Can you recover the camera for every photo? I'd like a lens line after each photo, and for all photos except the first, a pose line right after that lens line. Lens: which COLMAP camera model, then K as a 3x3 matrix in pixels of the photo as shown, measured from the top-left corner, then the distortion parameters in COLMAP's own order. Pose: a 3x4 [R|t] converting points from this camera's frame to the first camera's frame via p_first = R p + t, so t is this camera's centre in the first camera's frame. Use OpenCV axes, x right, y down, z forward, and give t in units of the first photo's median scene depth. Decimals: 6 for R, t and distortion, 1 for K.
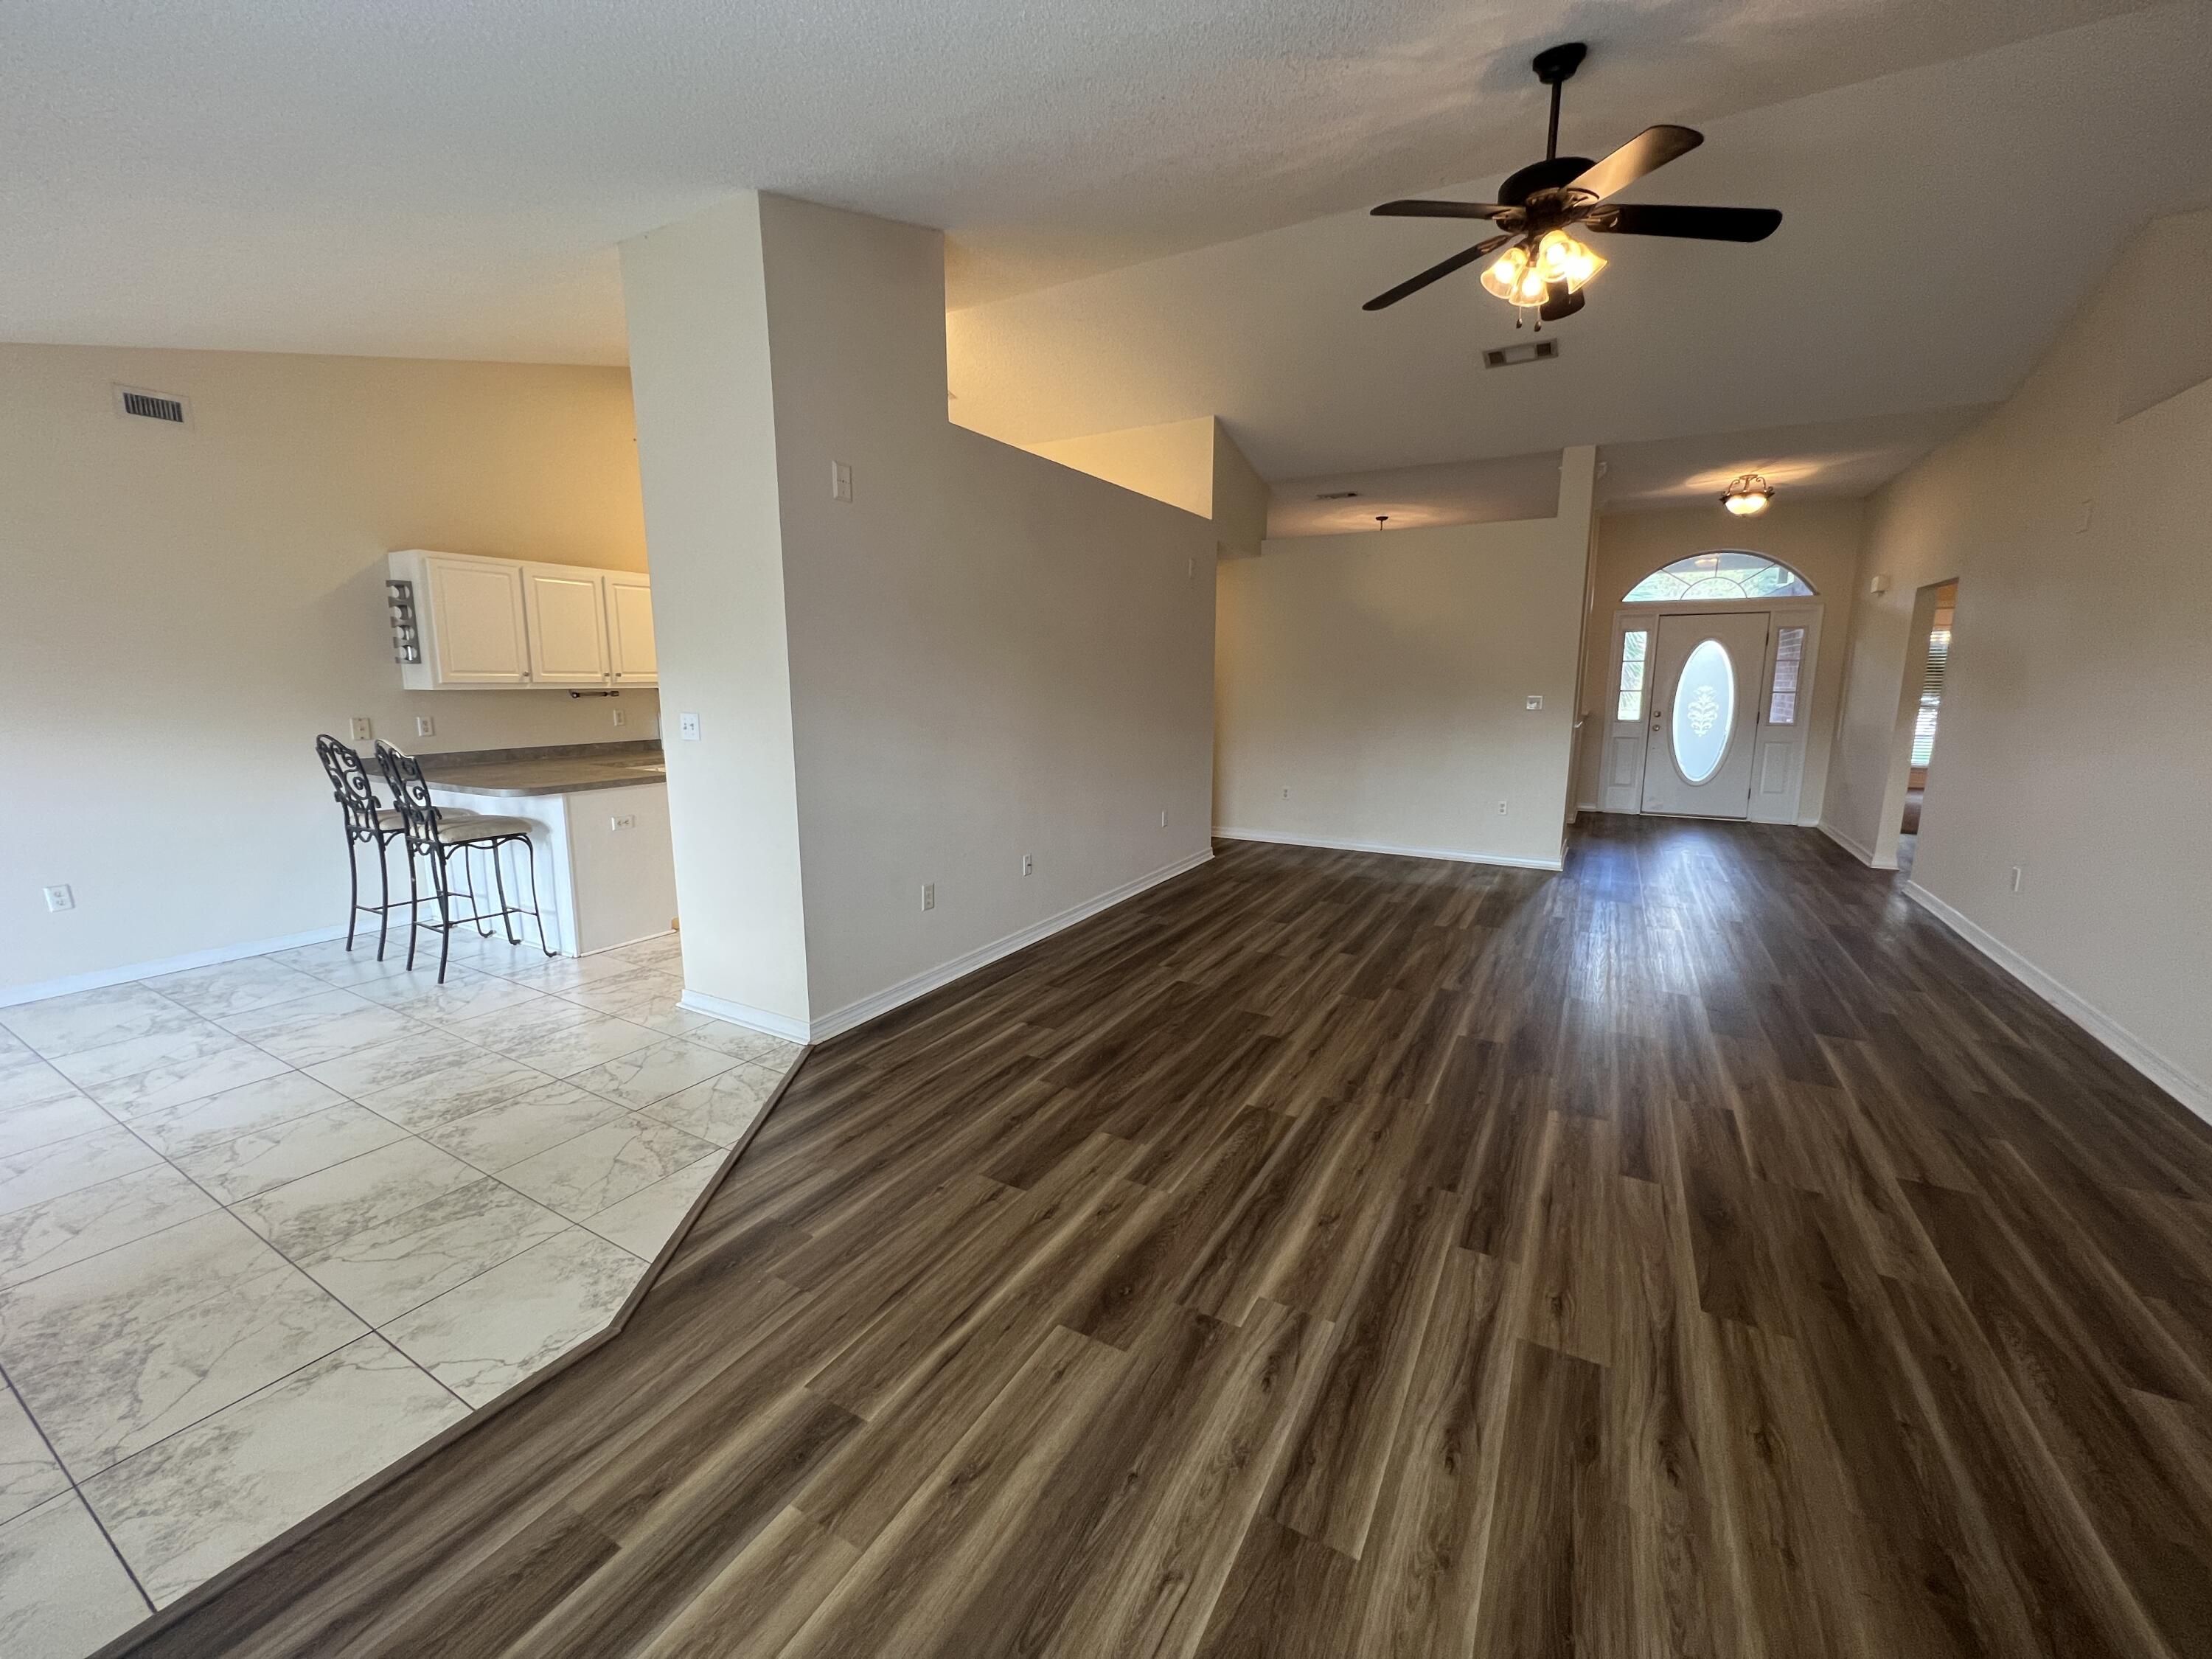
lens RADIAL K [[887.8, 0, 1110.5], [0, 887.8, 821.2], [0, 0, 1]] dist [-0.000264, -0.001273]
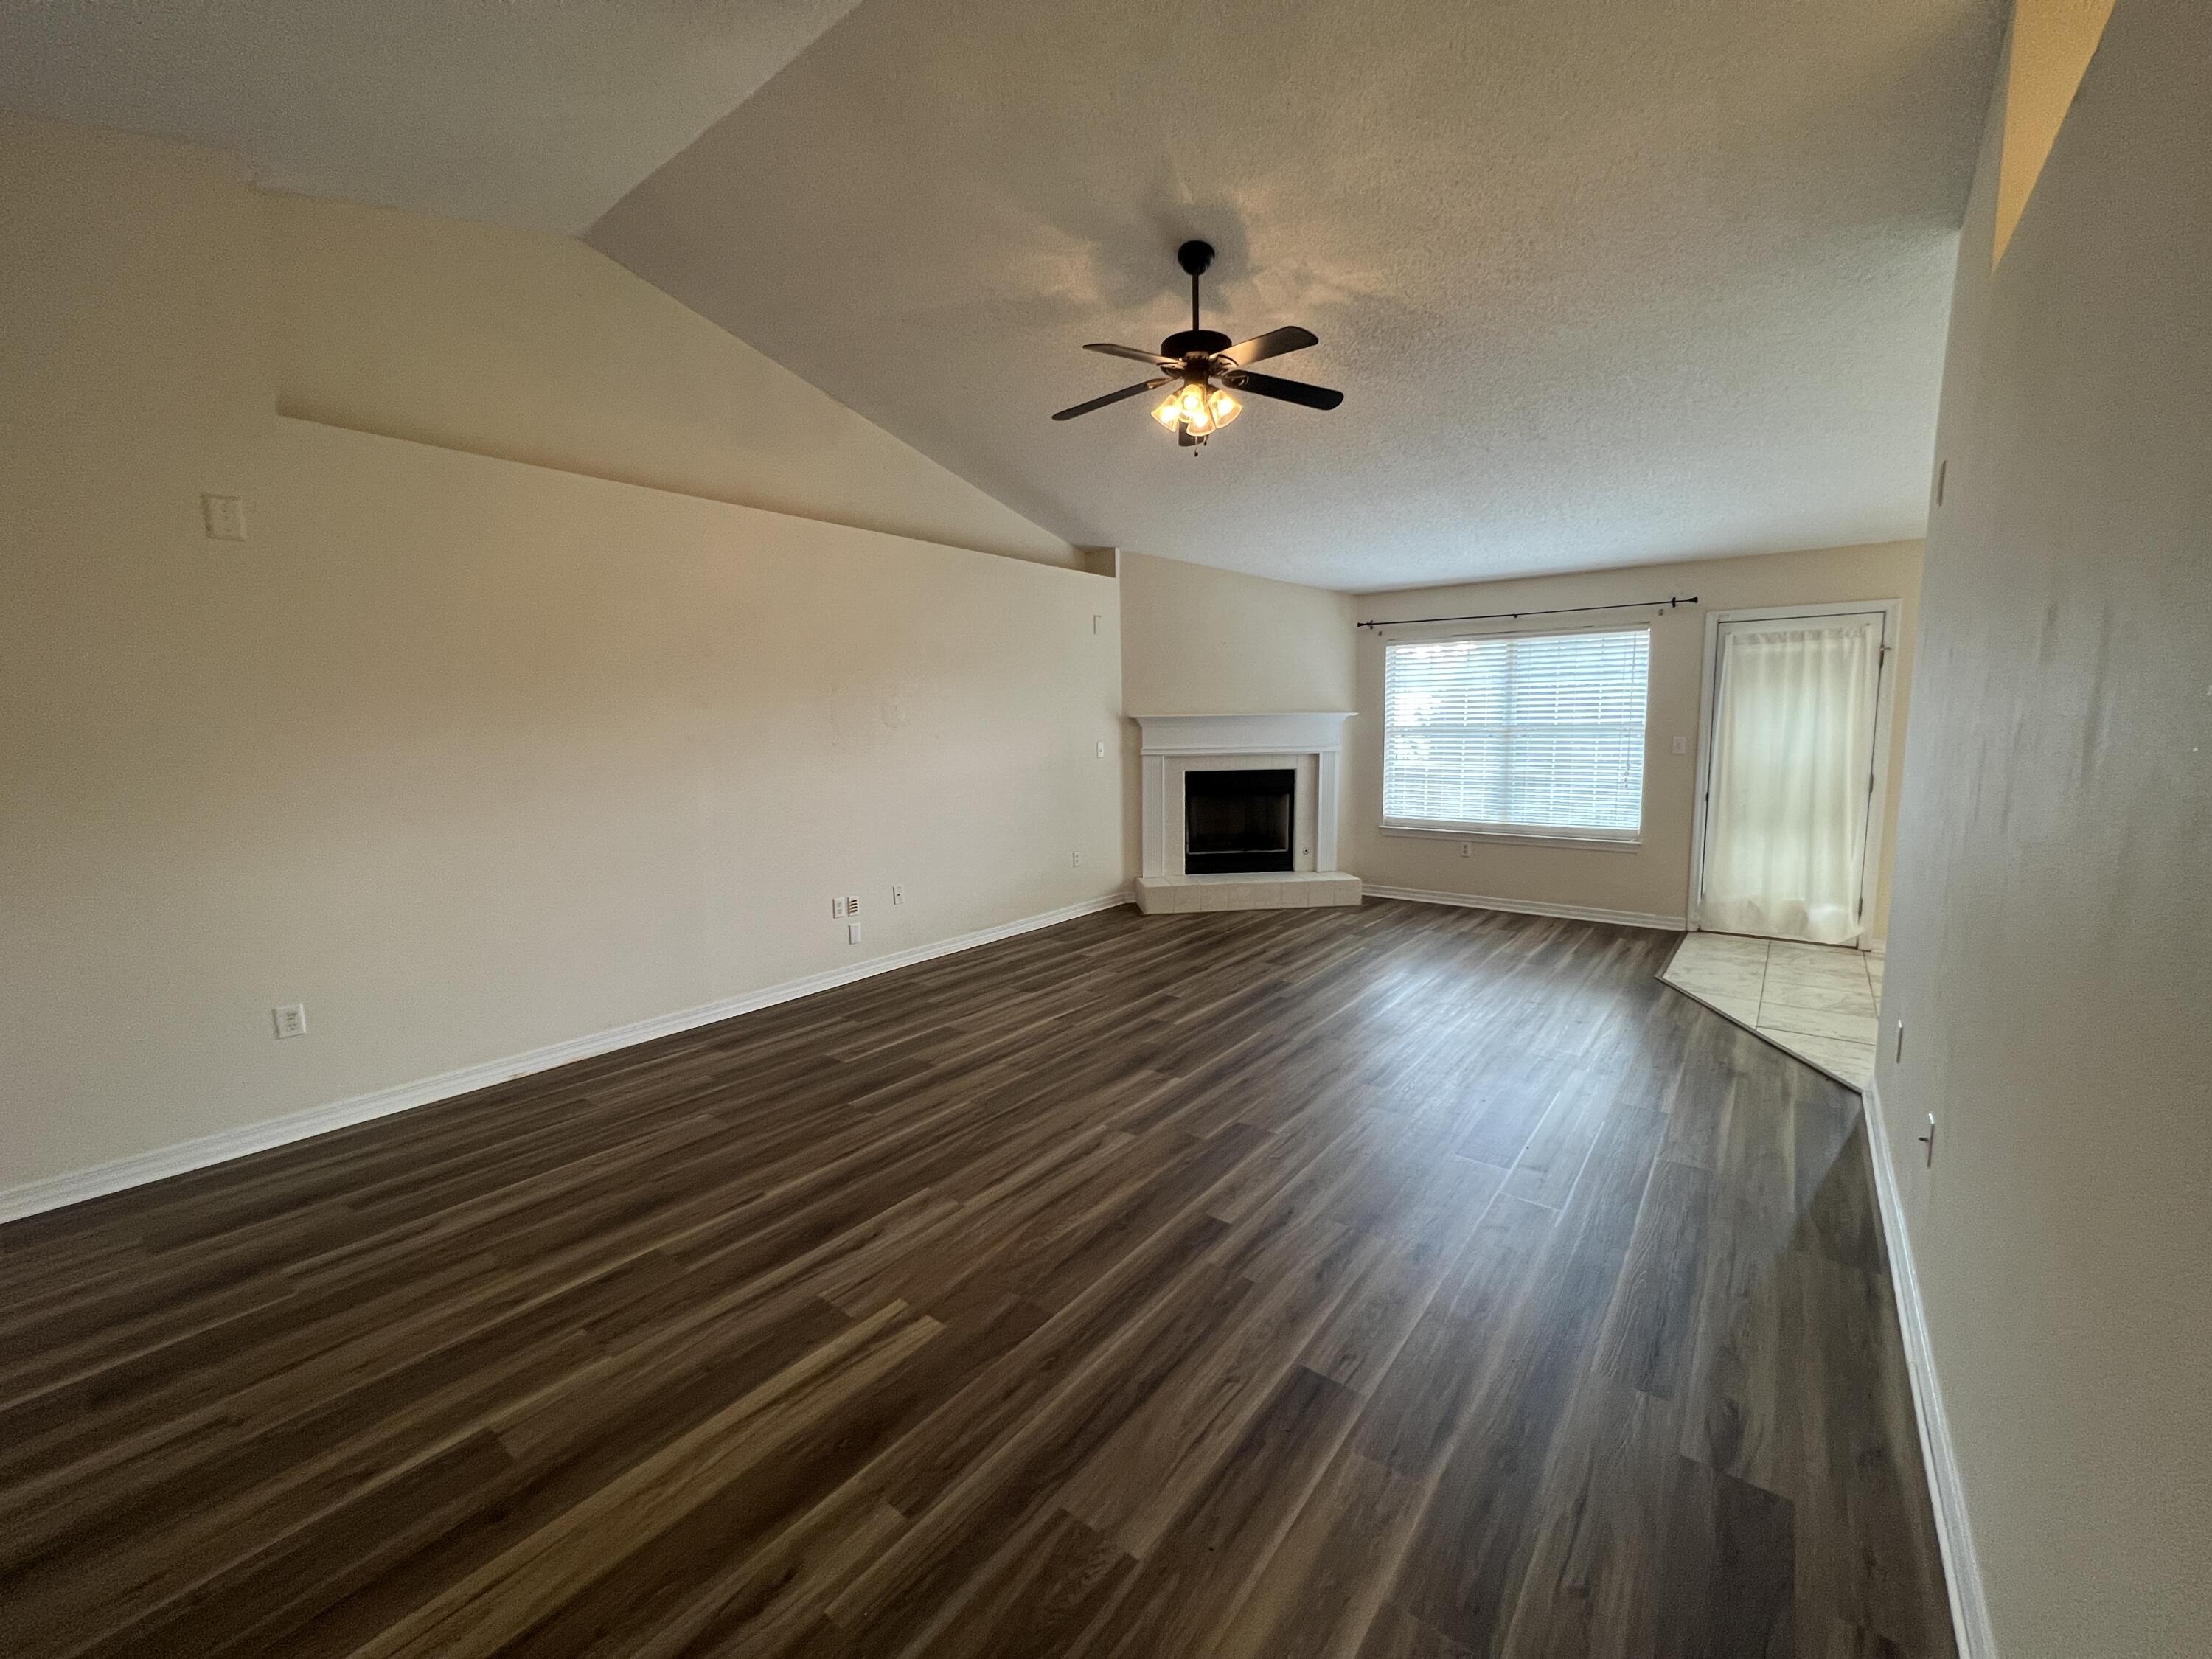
lens RADIAL K [[887.8, 0, 1106.4], [0, 887.8, 828.3], [0, 0, 1]] dist [-0.000264, -0.001273]
pose [[-0.989212, -0.005328, 0.146391, 0.382342], [0.036004, 0.959841, 0.278224, -0.364166], [-0.141994, 0.280494, -0.949295, 2.184753]]
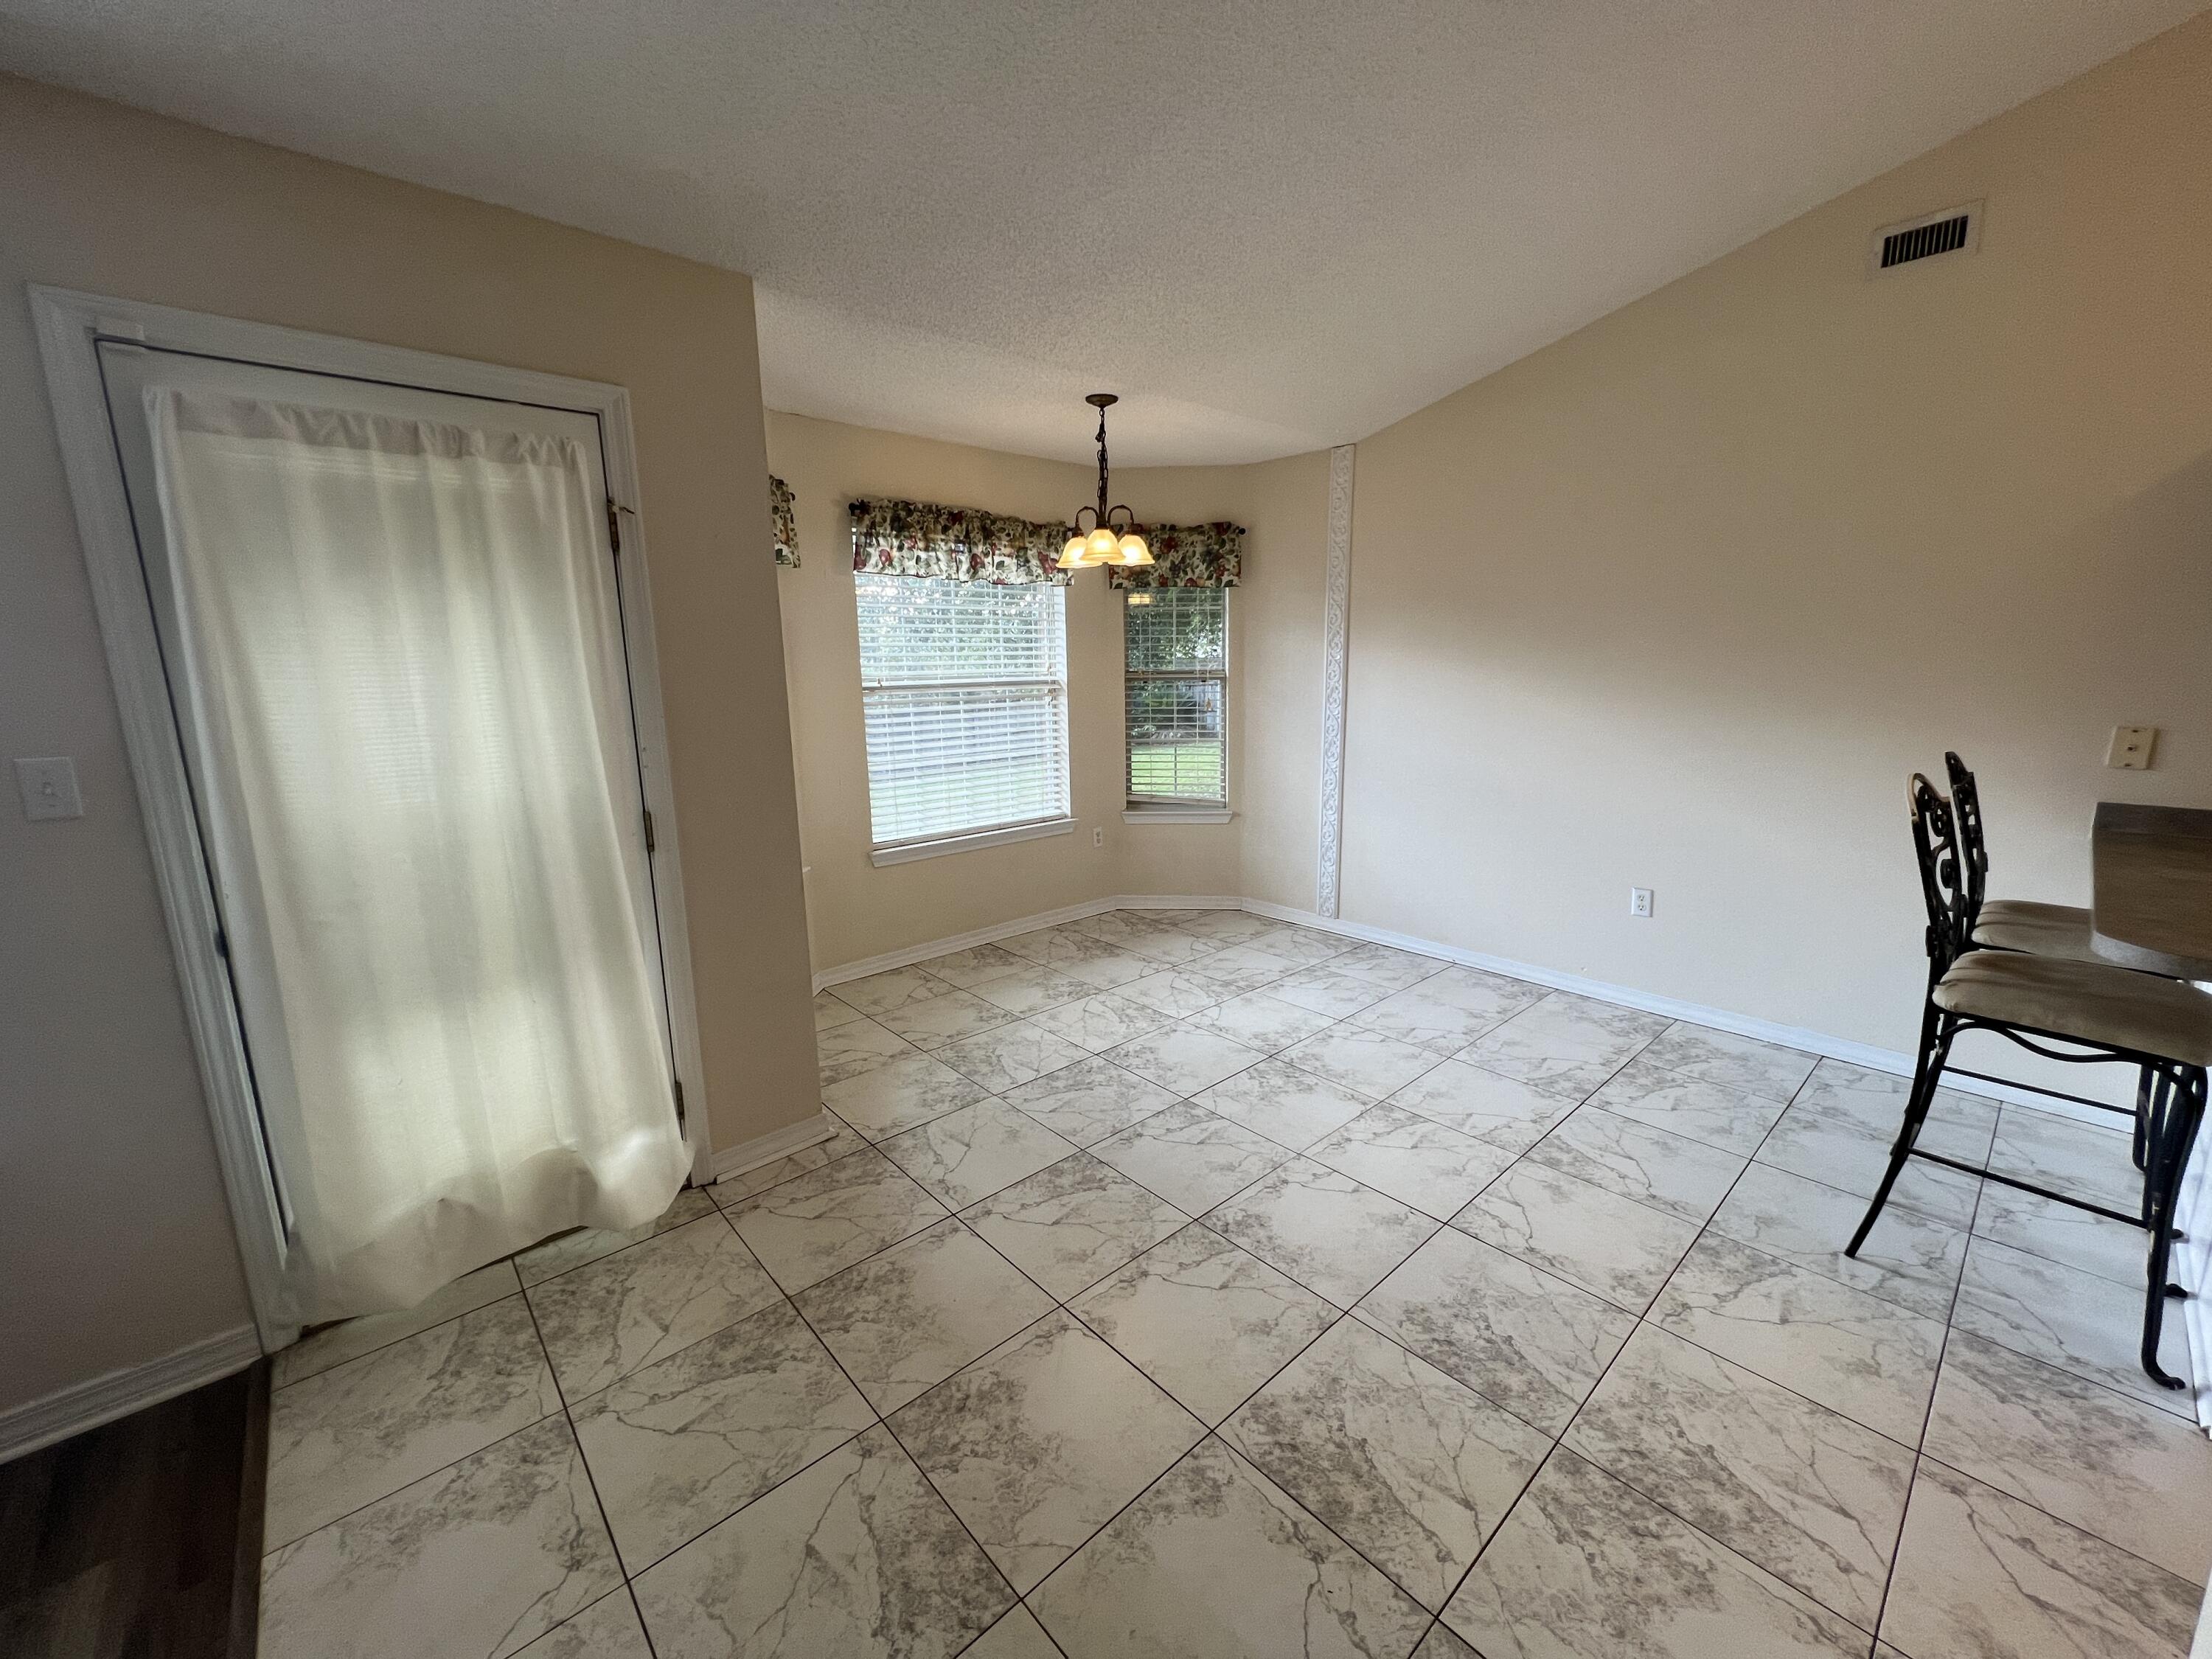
lens RADIAL K [[887.8, 0, 1102.8], [0, 887.8, 823.1], [0, 0, 1]] dist [-0.000264, -0.001273]
pose [[-0.317054, 0.180026, -0.931165, -0.247772], [-0.139621, 0.962262, 0.233578, -0.153193], [0.938074, 0.204067, -0.279953, 0.908707]]
